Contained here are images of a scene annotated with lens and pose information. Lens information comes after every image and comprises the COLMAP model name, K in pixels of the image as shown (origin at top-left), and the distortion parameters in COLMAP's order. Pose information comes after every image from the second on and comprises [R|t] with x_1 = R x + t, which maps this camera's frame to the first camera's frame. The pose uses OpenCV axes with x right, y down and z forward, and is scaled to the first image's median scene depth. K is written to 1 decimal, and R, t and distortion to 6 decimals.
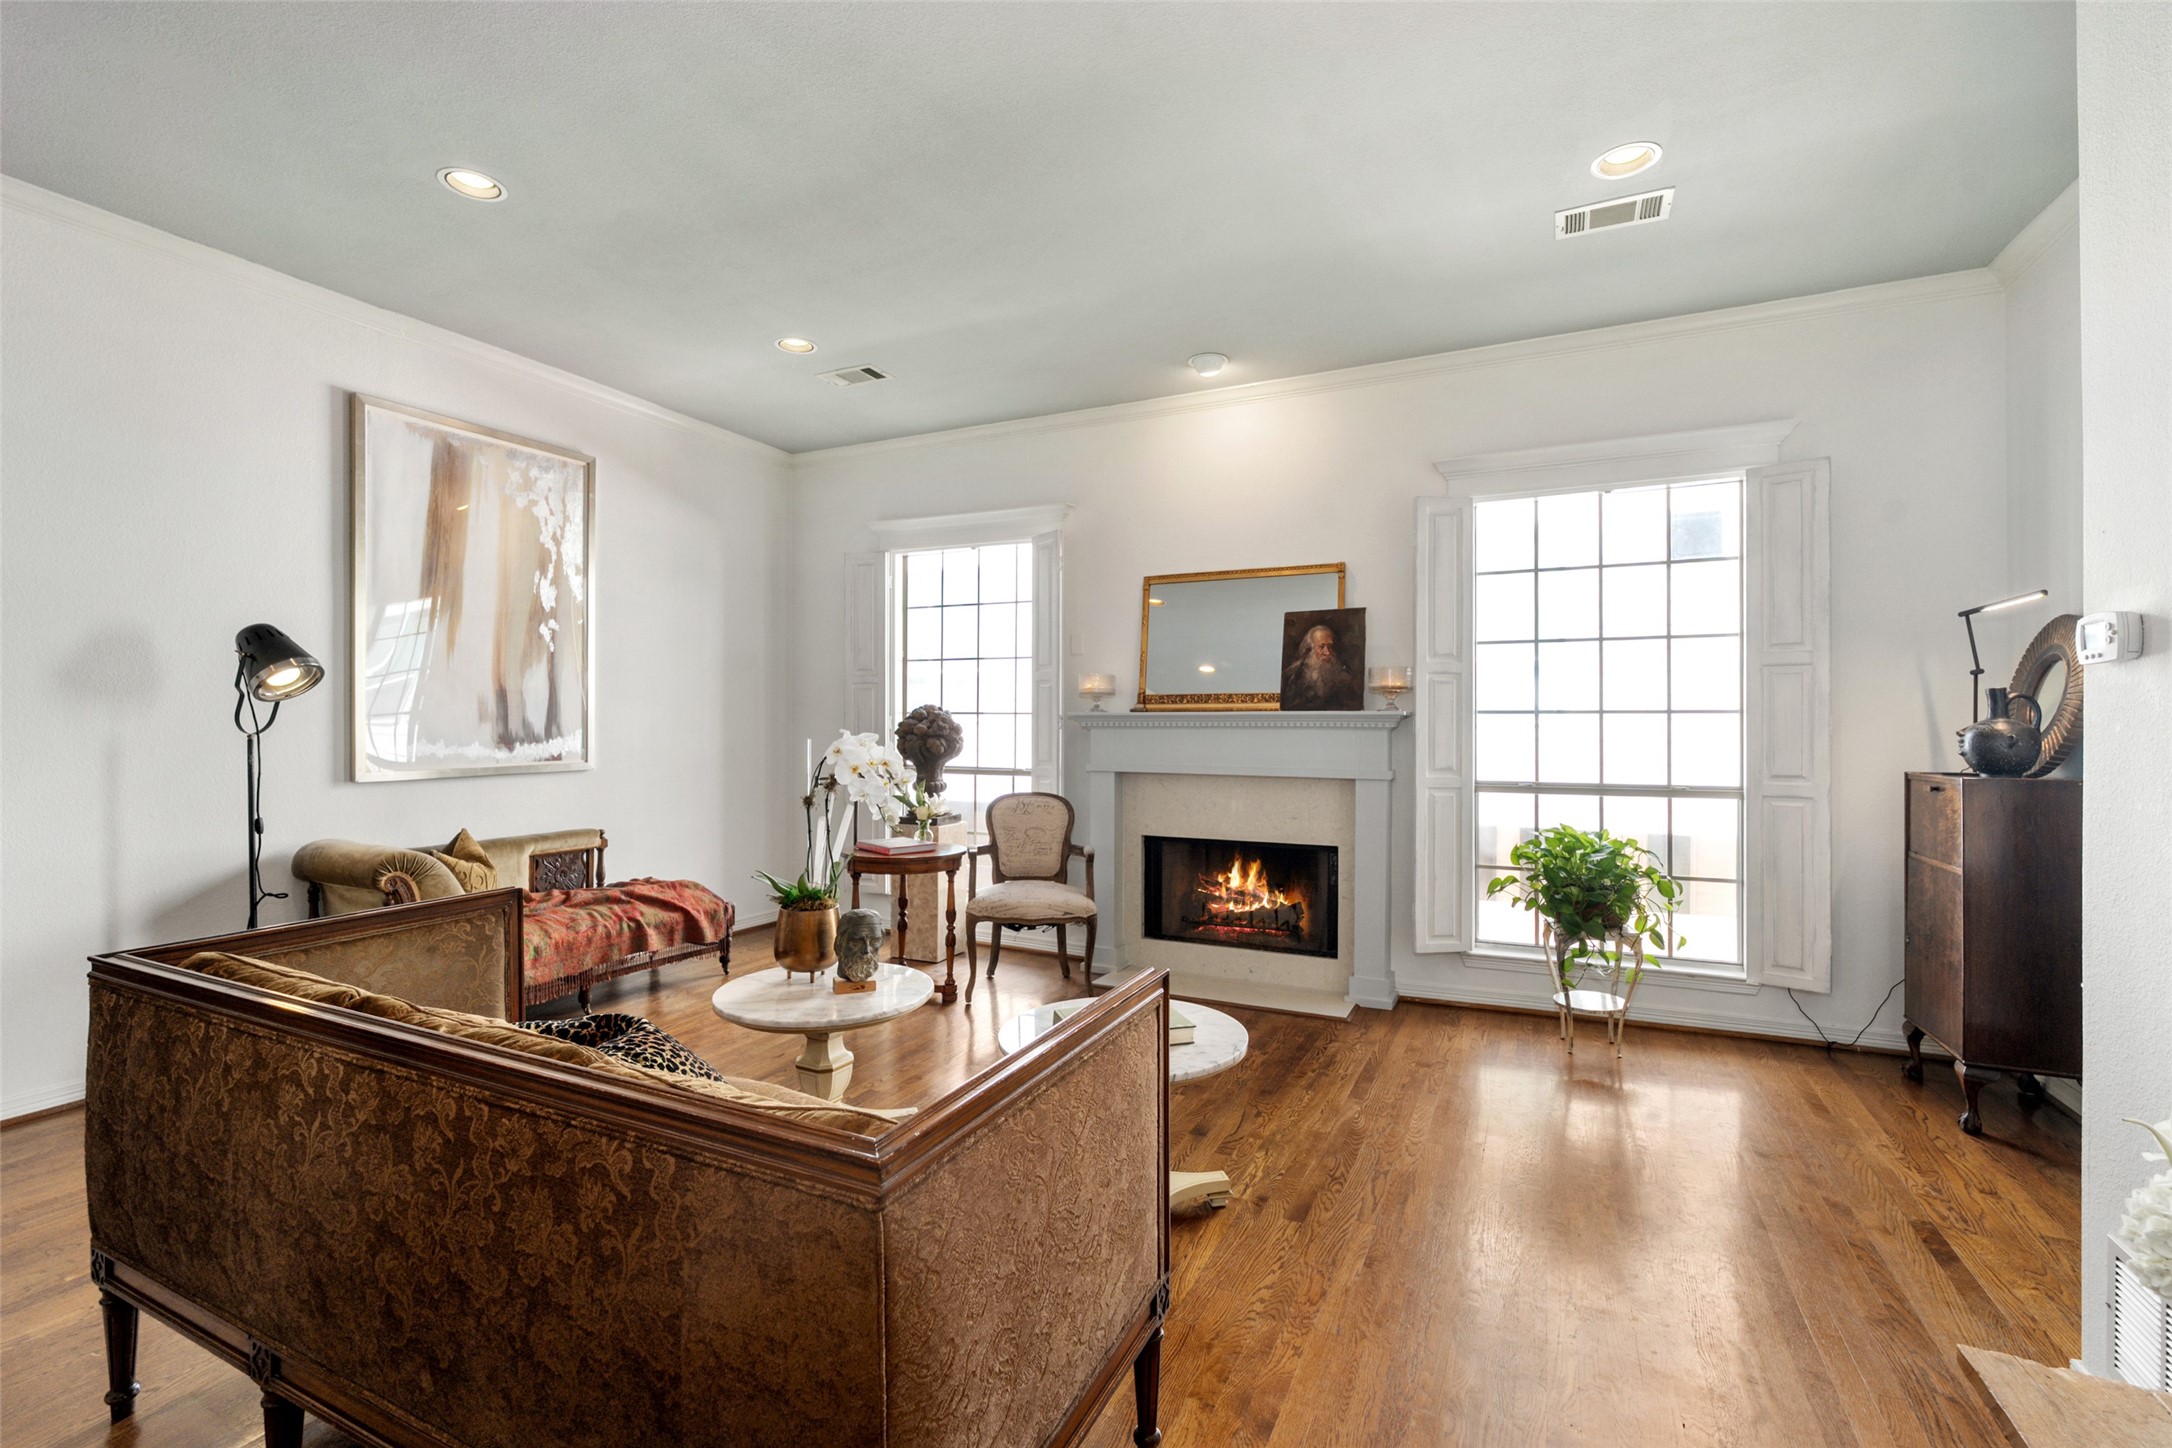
lens RADIAL K [[946.7, 0, 1086.0], [0, 946.7, 724.0], [0, 0, 1]] dist [-0.002864, -0.000183]
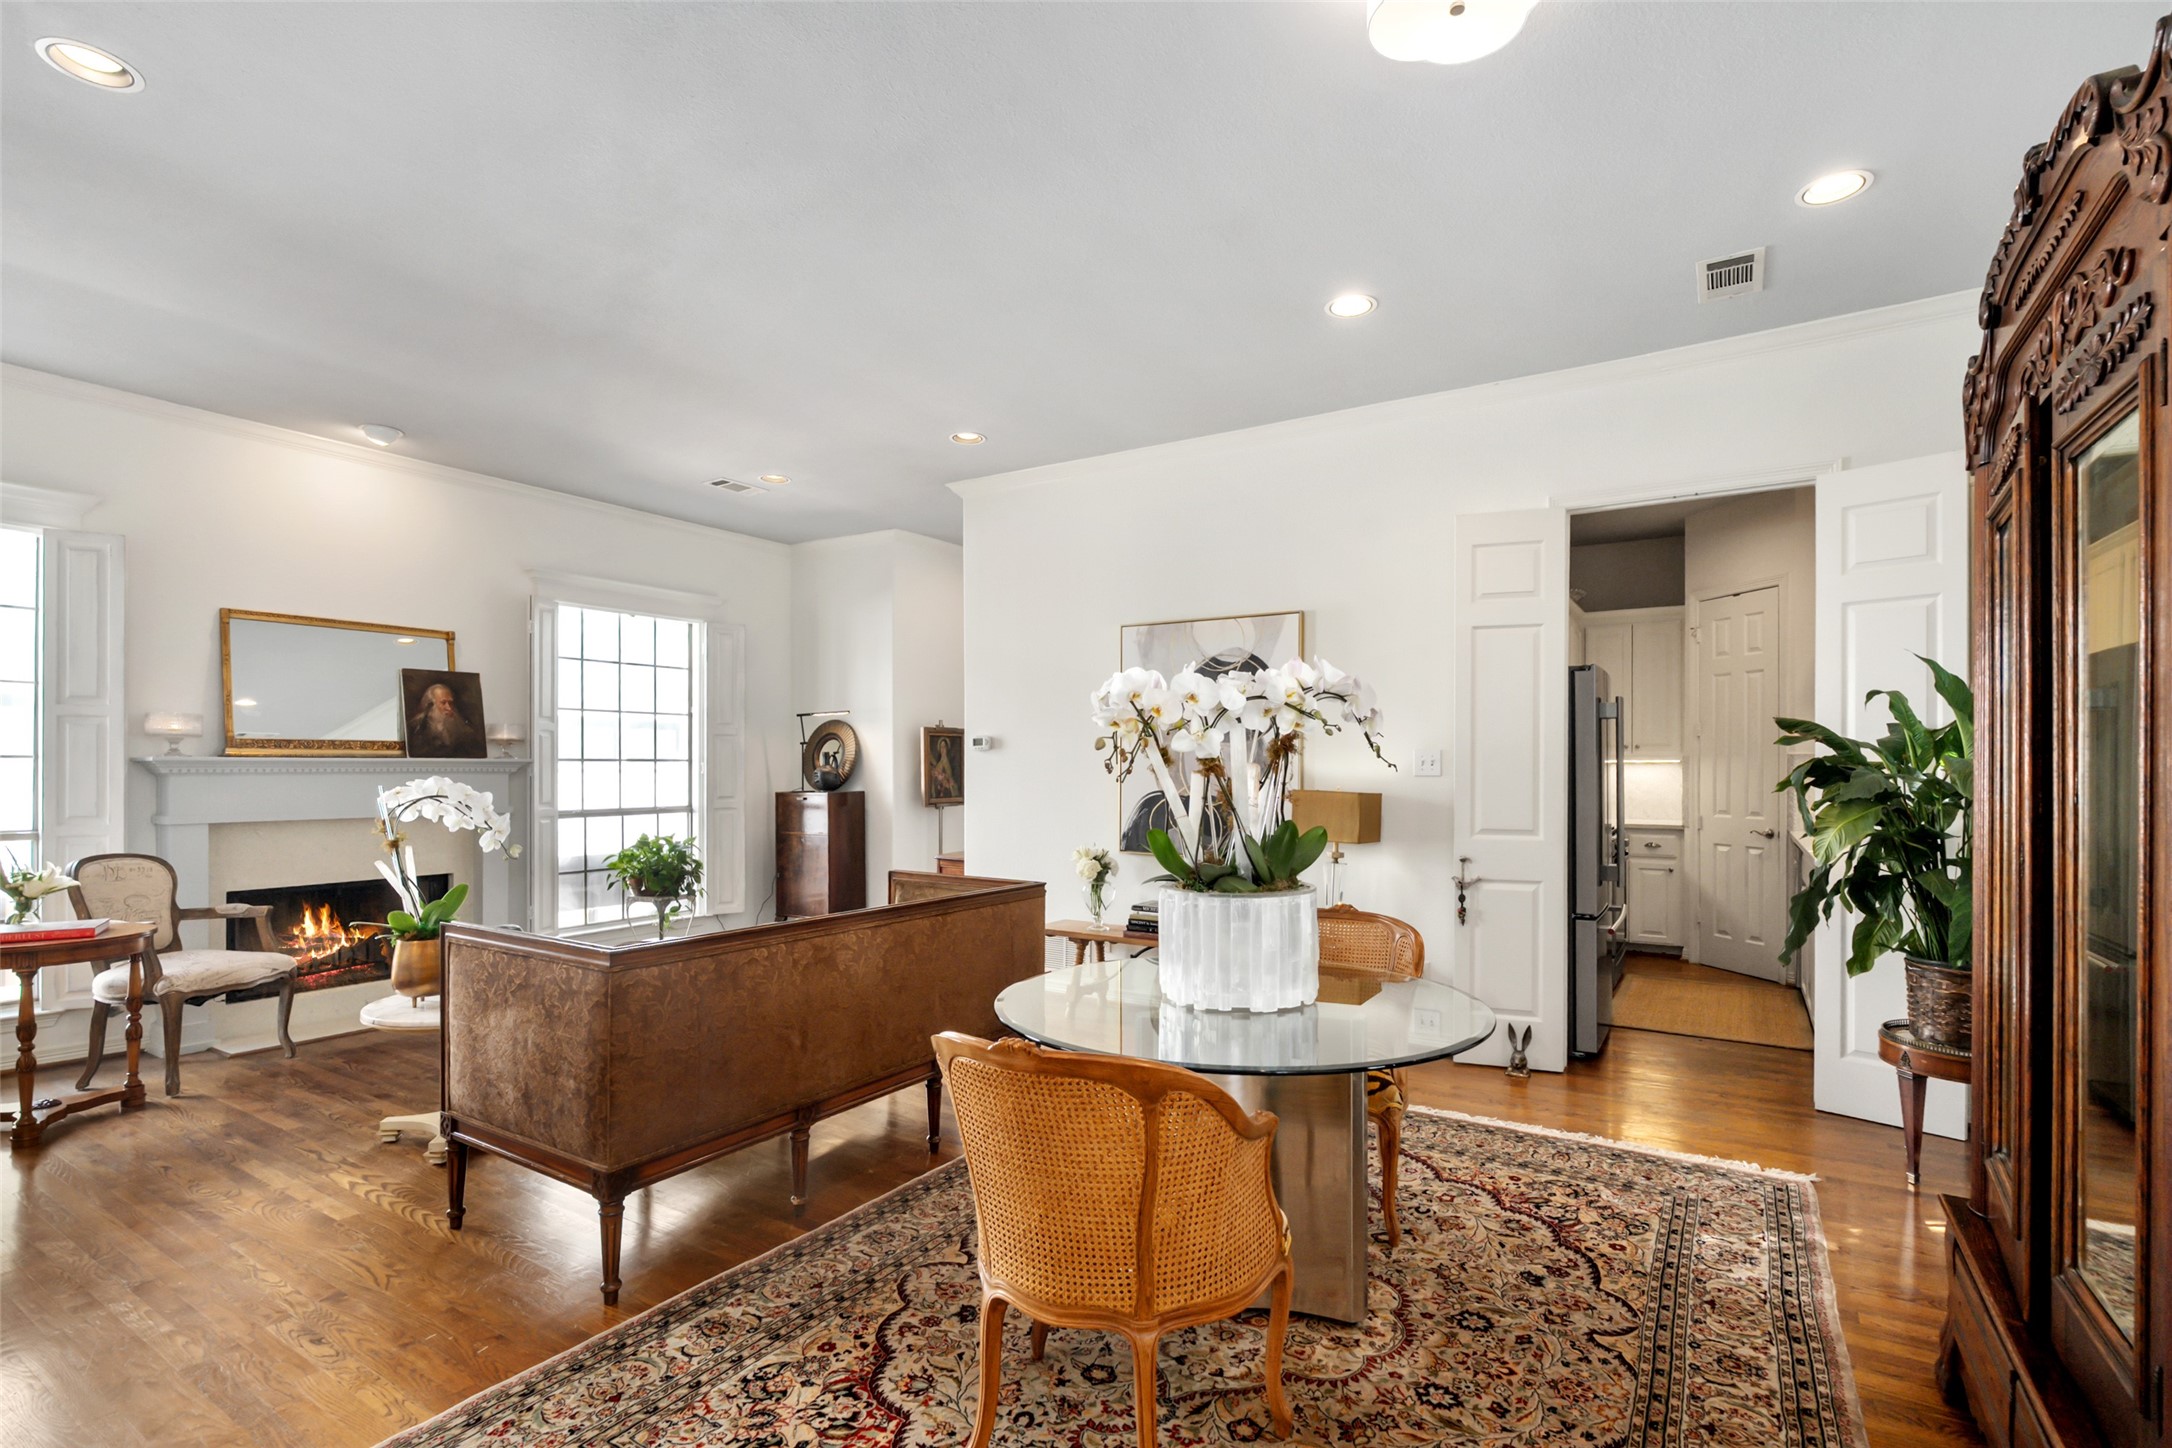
lens RADIAL K [[1006.8, 0, 1095.6], [0, 1006.8, 767.3], [0, 0, 1]] dist [-0.006907, 0.001404]
pose [[0.123000, -0.001993, 0.992405, -0.912831], [0.001969, 0.999997, 0.001764, -0.003265], [-0.992405, 0.001737, 0.123003, 0.058646]]
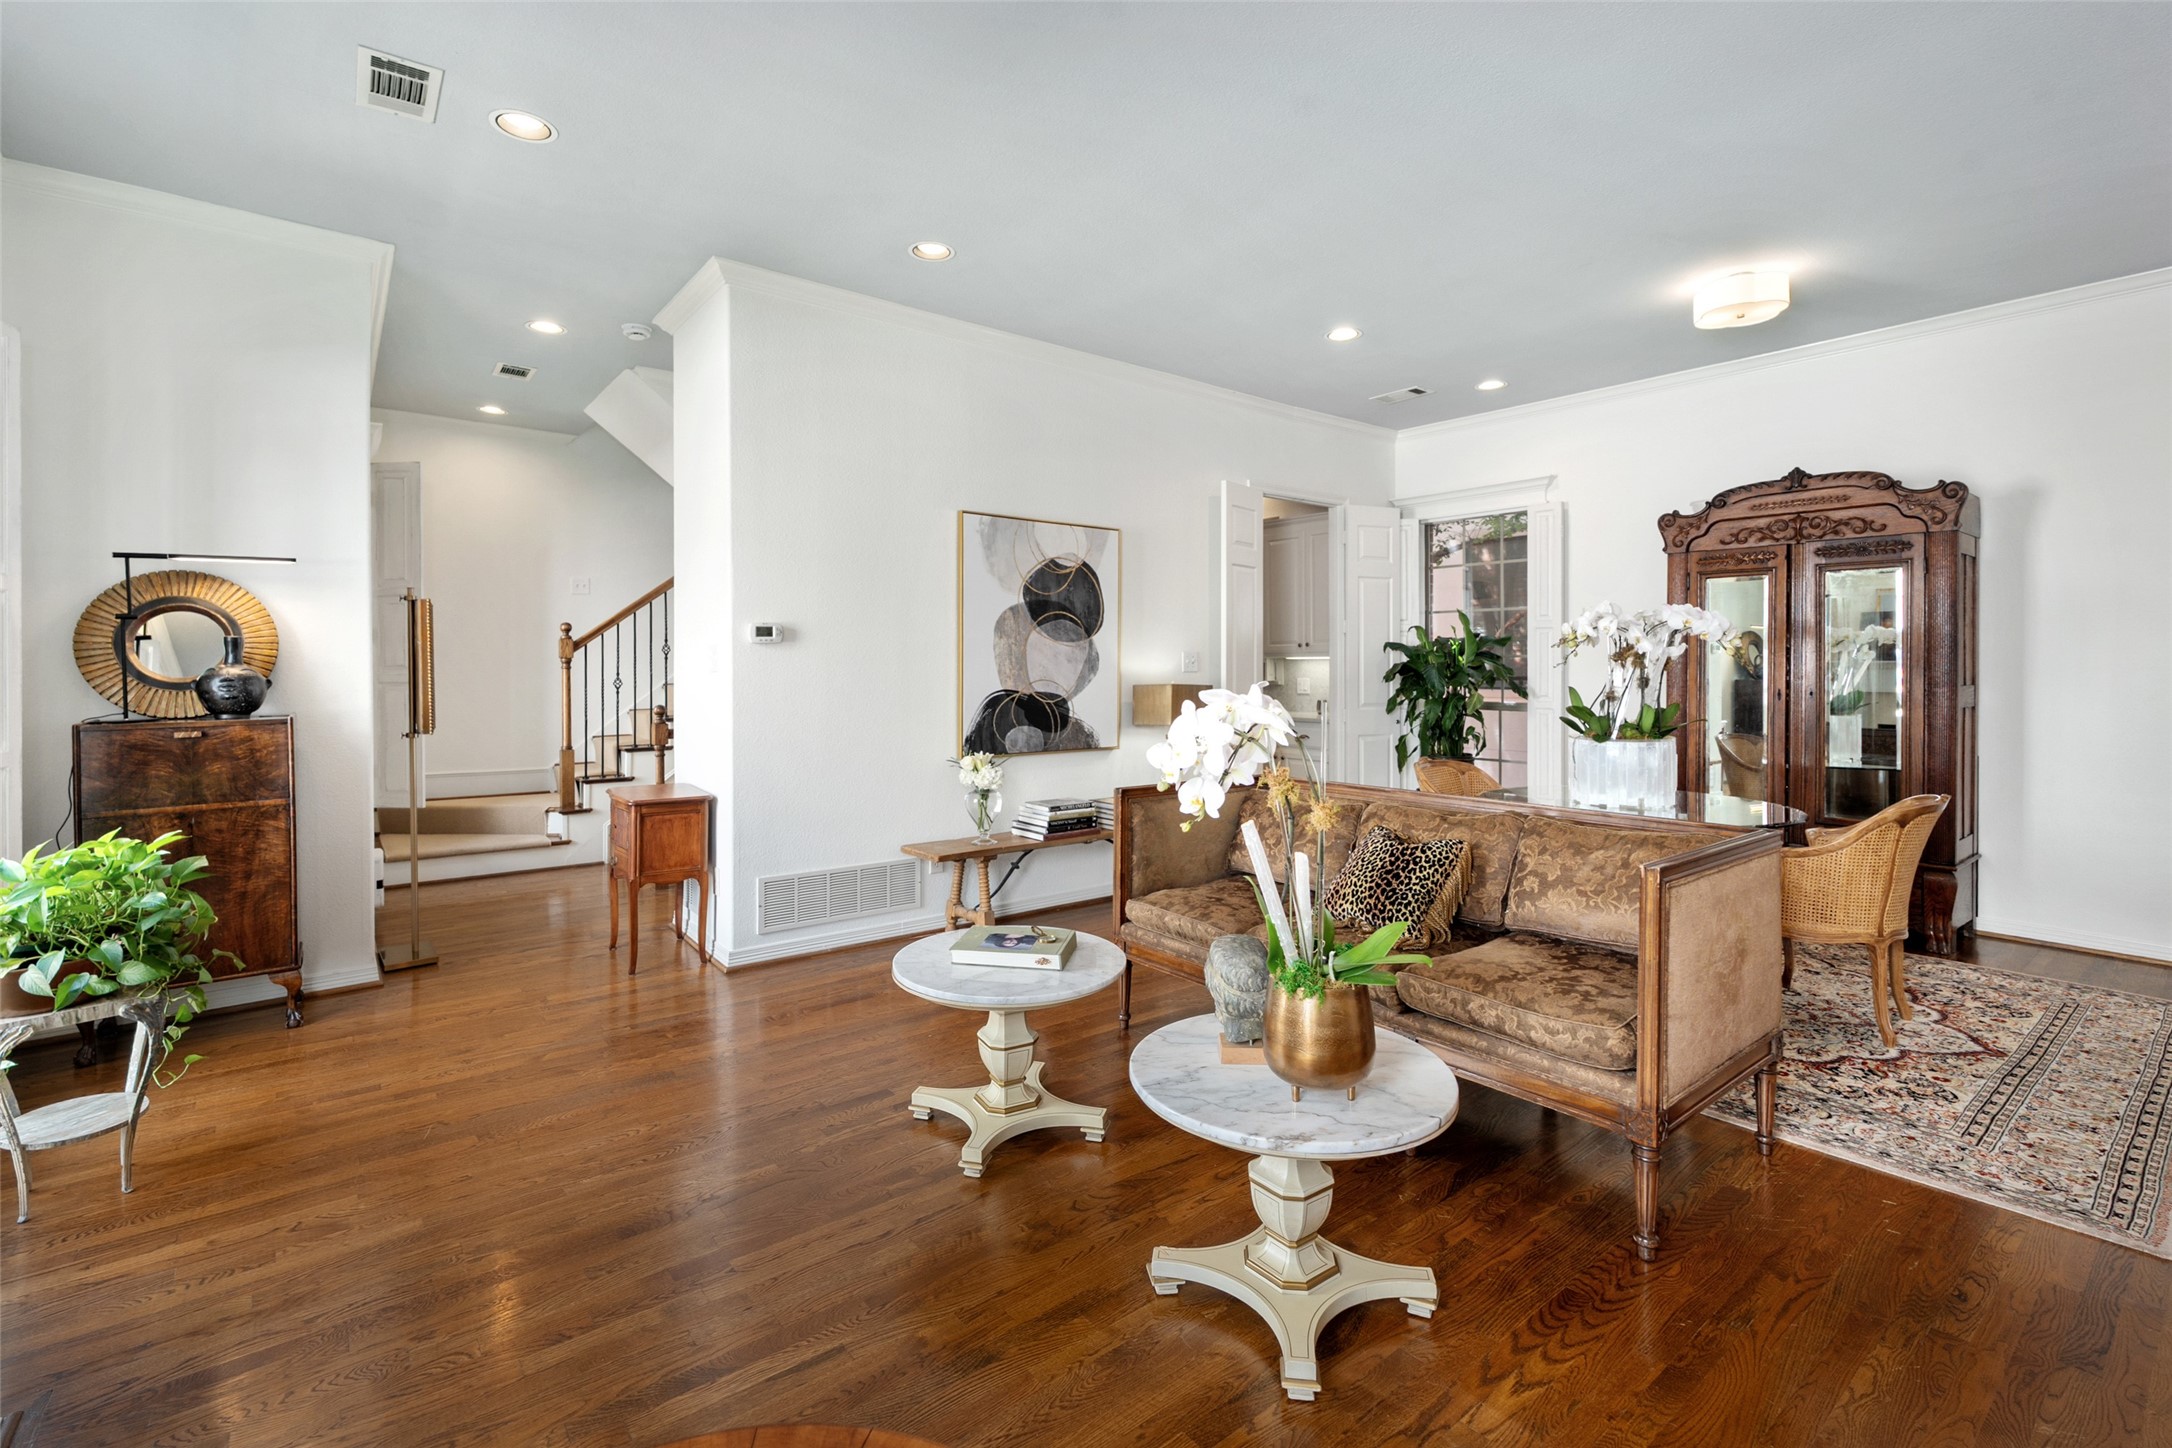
lens RADIAL K [[968.3, 0, 1089.2], [0, 968.3, 668.8], [0, 0, 1]] dist [-0.006151, 0.000543]
pose [[-0.894908, -0.003306, 0.446239, -0.313785], [0.000029, 0.999972, 0.007466, -0.005607], [-0.446251, 0.006694, -0.894883, 1.055792]]
